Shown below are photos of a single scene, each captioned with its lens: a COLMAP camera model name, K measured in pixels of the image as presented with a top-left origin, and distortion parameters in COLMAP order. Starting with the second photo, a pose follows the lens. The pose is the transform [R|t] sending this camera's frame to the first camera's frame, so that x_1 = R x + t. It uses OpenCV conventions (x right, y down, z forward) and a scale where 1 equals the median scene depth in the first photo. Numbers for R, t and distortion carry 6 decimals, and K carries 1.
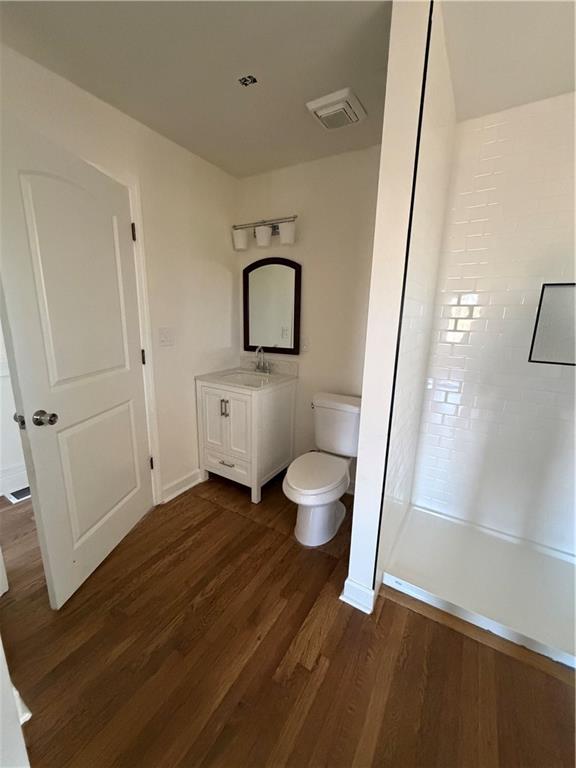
lens RADIAL K [[309.9, 0, 290.0], [0, 309.9, 381.3], [0, 0, 1]] dist [0.002357, -0.000869]
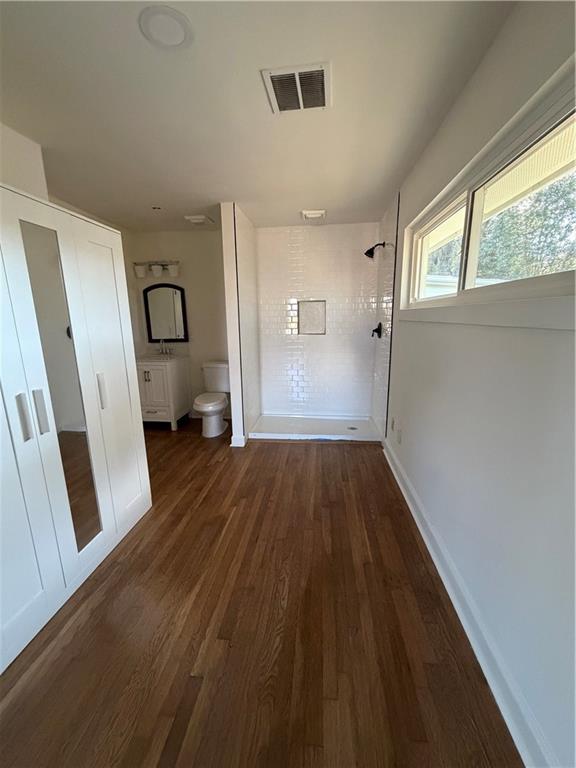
lens RADIAL K [[309.9, 0, 285.5], [0, 309.9, 380.1], [0, 0, 1]] dist [0.002357, -0.000869]
pose [[0.910016, -0.118606, 0.397244, -0.206170], [0.122918, 0.992308, 0.014691, 0.178527], [-0.395931, 0.035459, 0.917595, -0.818959]]
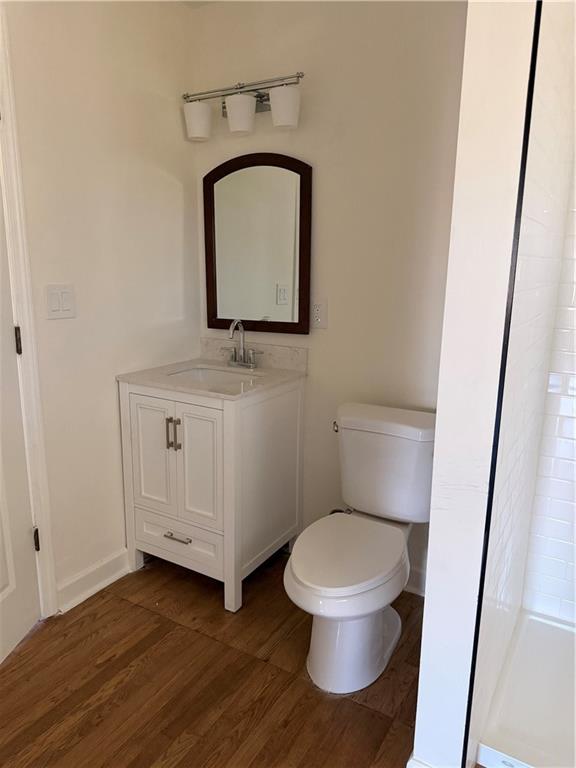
lens RADIAL K [[541.9, 0, 287.9], [0, 541.9, 383.6], [0, 0, 1]] dist [0.049301, -0.063483]
pose [[0.999920, -0.012629, 0.000198, -0.010689], [0.012629, 0.999920, -0.000037, 0.001362], [-0.000197, 0.000040, 1.000000, 0.057505]]
